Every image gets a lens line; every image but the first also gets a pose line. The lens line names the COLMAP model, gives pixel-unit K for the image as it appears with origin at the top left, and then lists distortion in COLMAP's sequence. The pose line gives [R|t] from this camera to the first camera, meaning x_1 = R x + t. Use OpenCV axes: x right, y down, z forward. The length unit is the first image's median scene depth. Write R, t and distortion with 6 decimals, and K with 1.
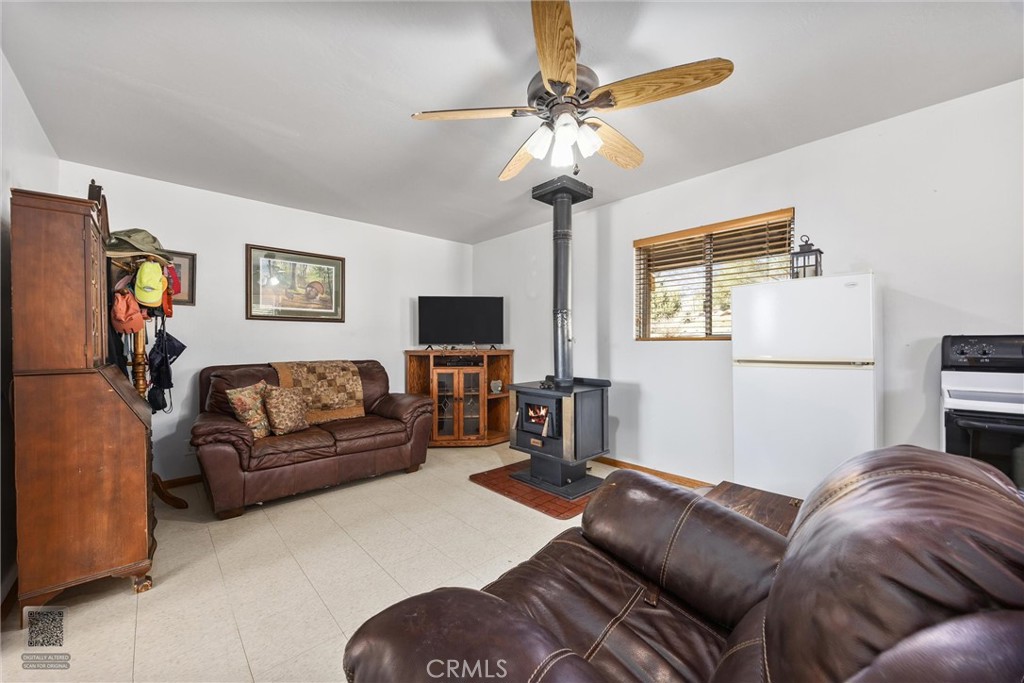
lens RADIAL K [[388.4, 0, 515.3], [0, 388.4, 341.8], [0, 0, 1]] dist [-0.003121, -0.000073]
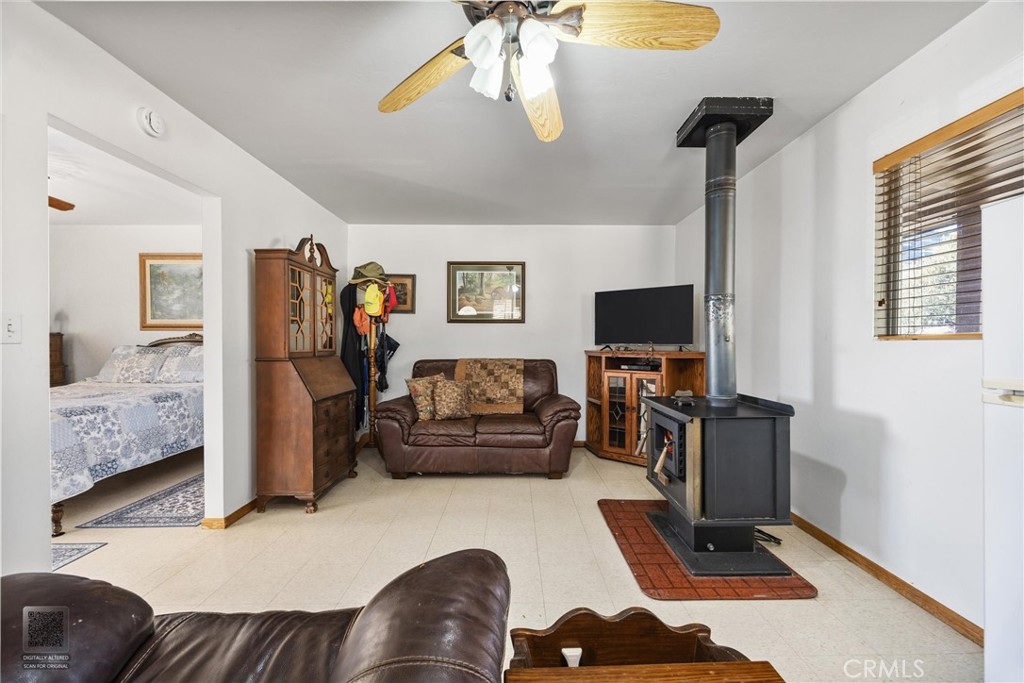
lens RADIAL K [[388.4, 0, 511.6], [0, 388.4, 341.7], [0, 0, 1]] dist [-0.003121, -0.000073]
pose [[0.734283, 0.002257, -0.678840, 0.308647], [-0.002735, 0.999996, 0.000367, 0.000997], [0.678838, 0.001588, 0.734287, 0.241852]]
